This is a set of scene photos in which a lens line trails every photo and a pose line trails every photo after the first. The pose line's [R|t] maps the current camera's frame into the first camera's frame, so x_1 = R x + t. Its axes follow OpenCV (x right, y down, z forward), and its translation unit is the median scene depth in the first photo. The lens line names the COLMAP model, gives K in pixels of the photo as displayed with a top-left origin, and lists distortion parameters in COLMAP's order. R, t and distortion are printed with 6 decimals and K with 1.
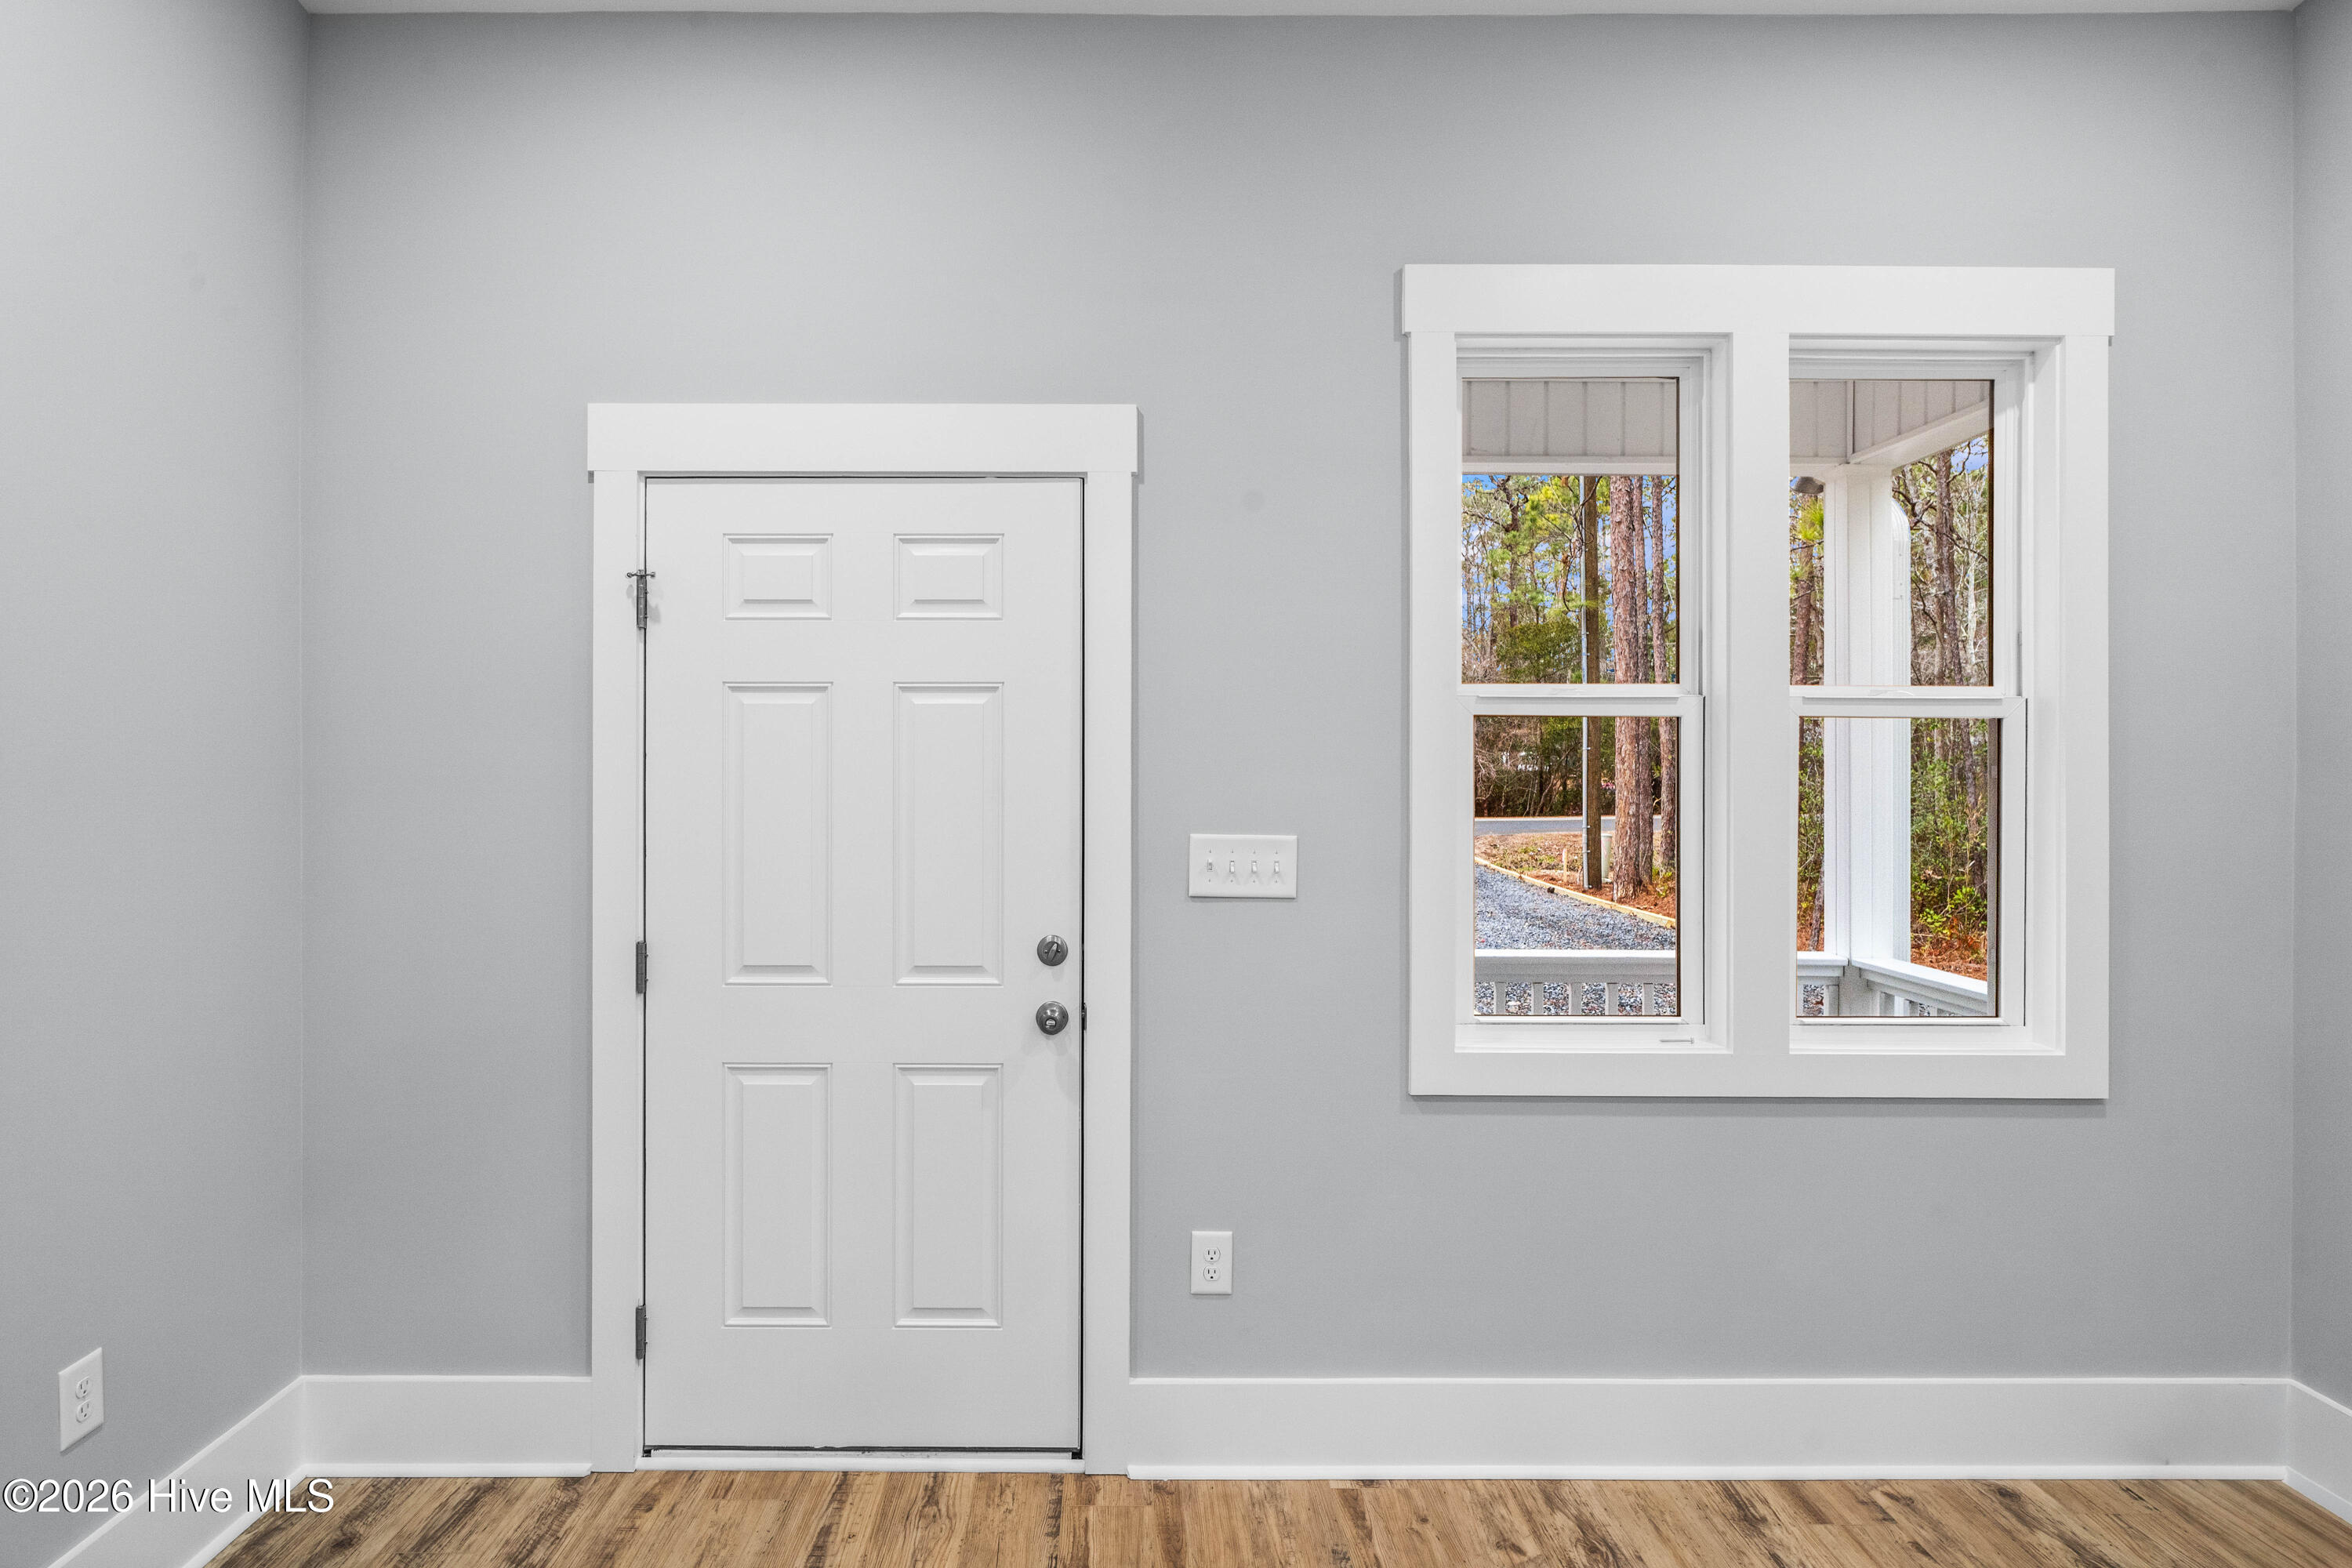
lens RADIAL K [[1233.7, 0, 1133.1], [0, 1233.7, 755.0], [0, 0, 1]] dist [-0.003160, -0.000240]
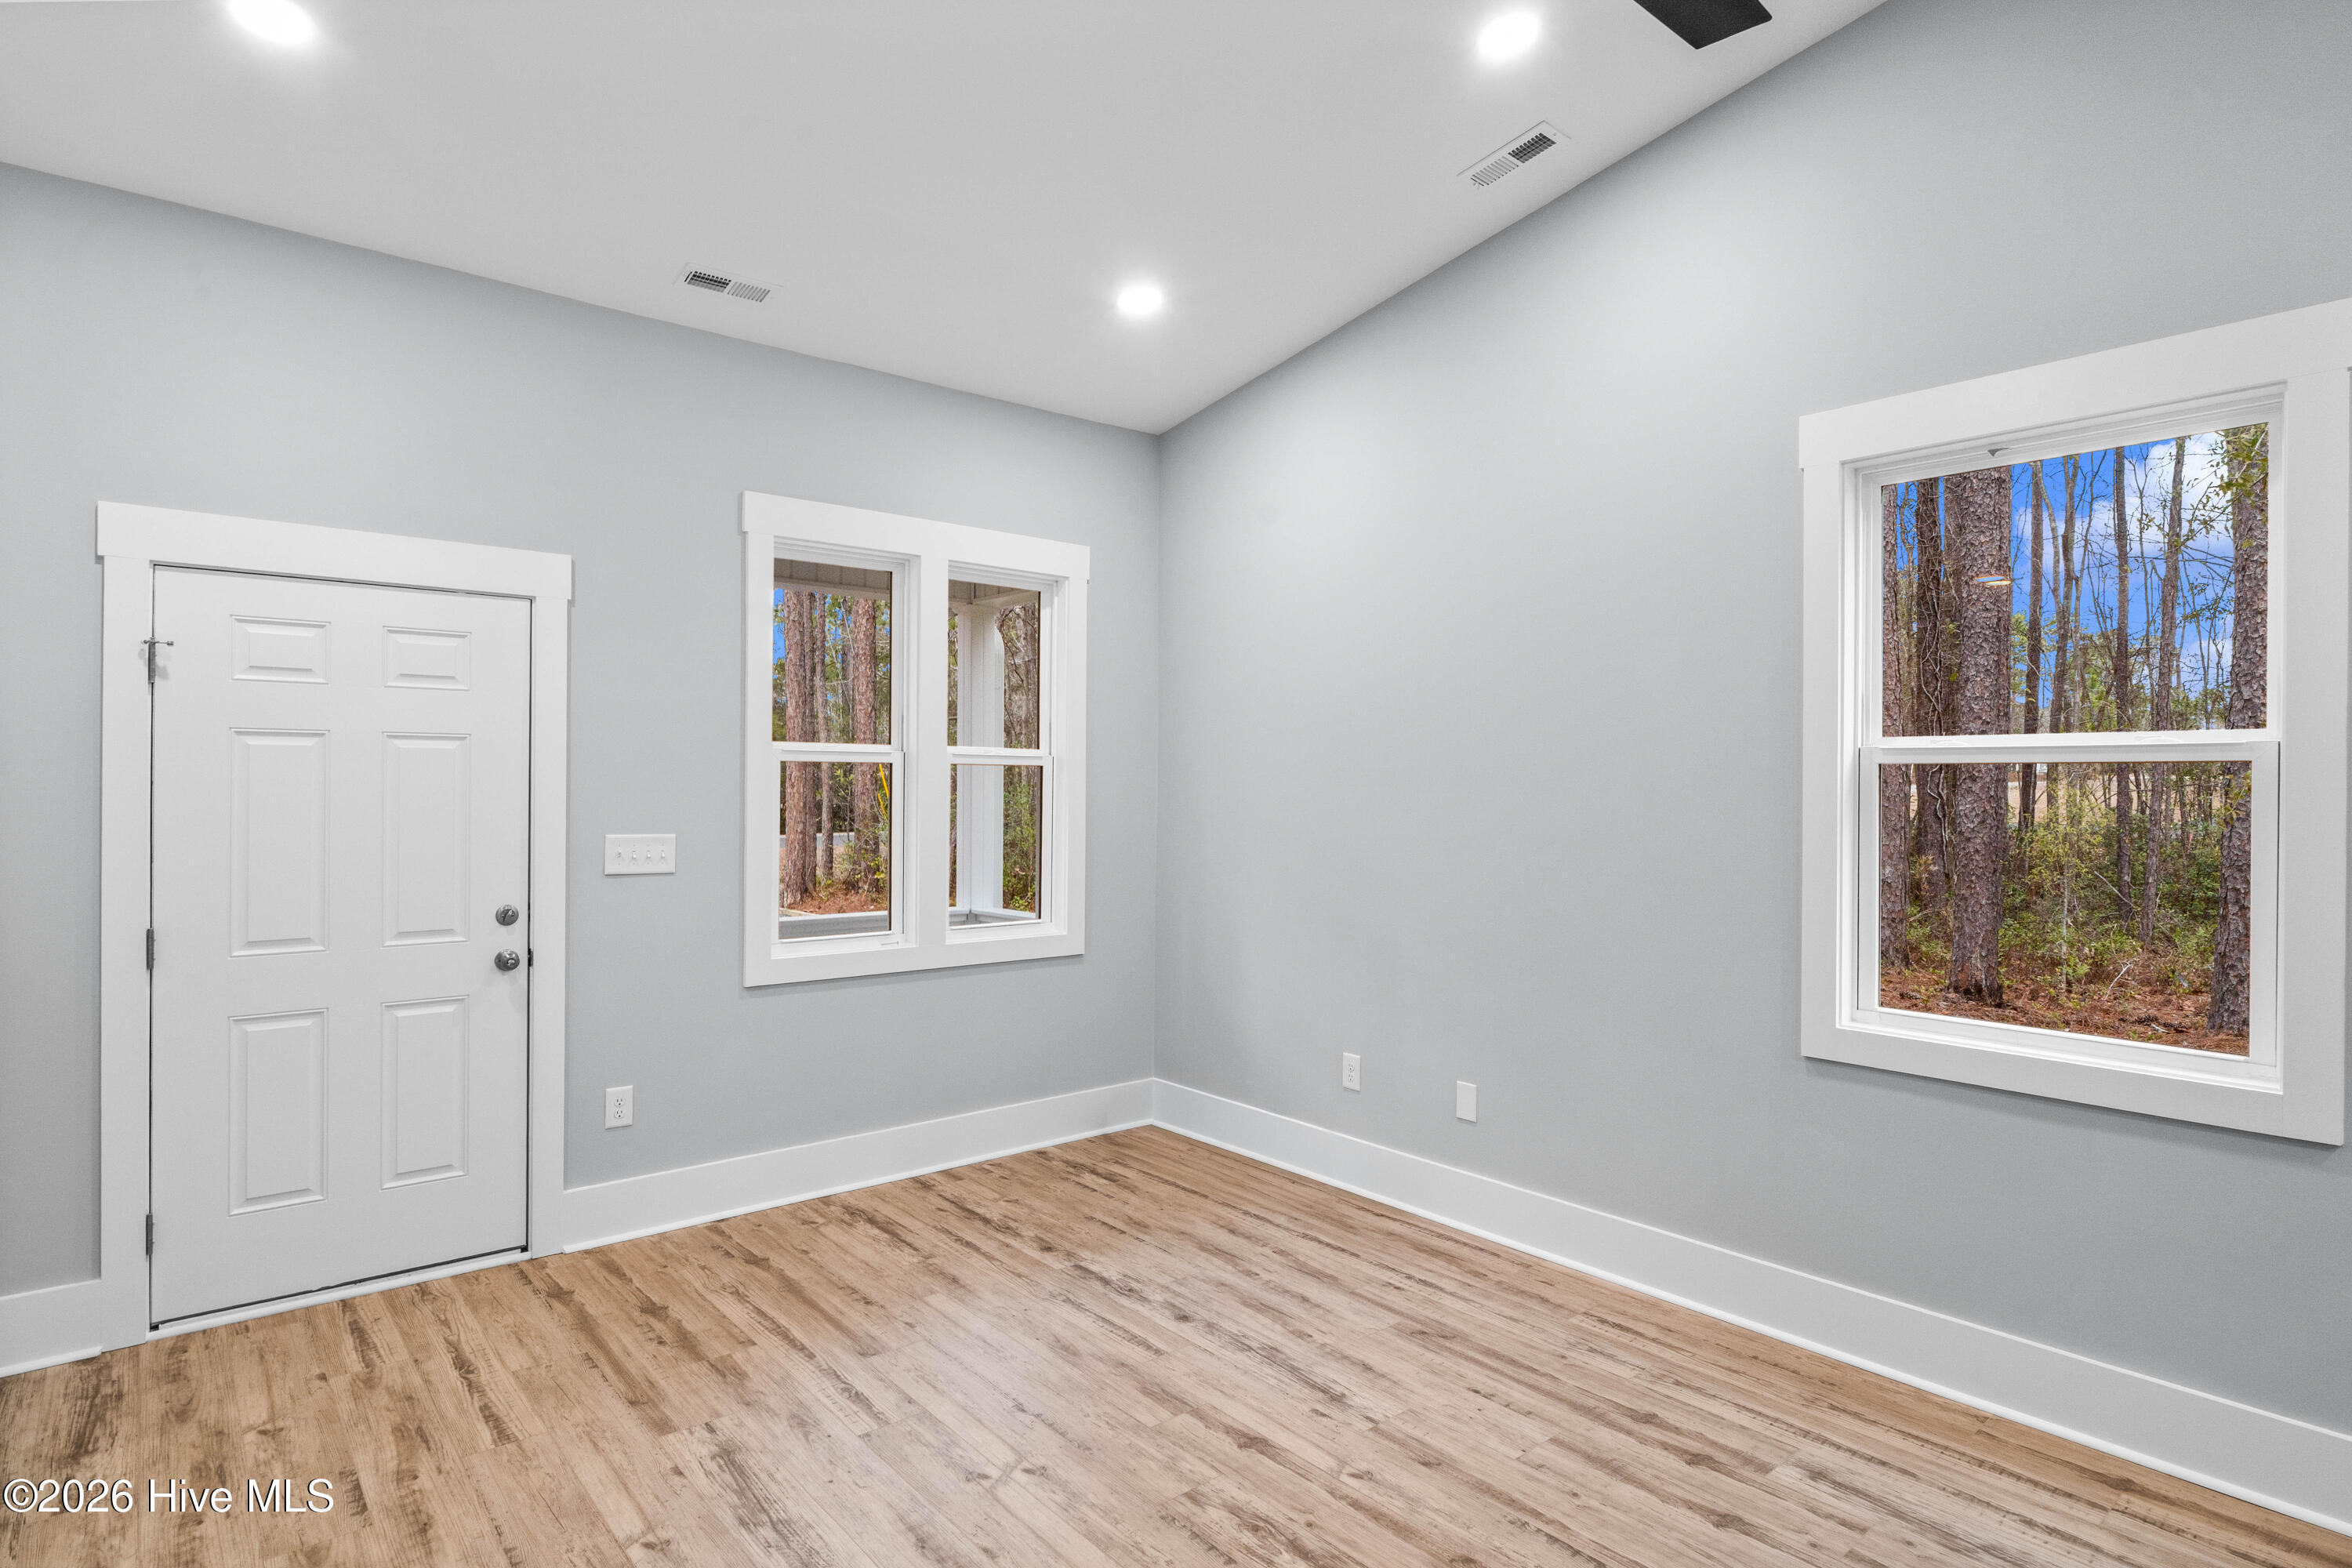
lens RADIAL K [[1218.3, 0, 1164.7], [0, 1218.3, 775.4], [0, 0, 1]] dist [-0.000725, 0.000045]
pose [[0.770145, 0.007145, 0.637829, -0.393623], [-0.005400, 0.999974, -0.004682, -0.007429], [-0.637846, 0.000161, 0.770164, -0.638106]]
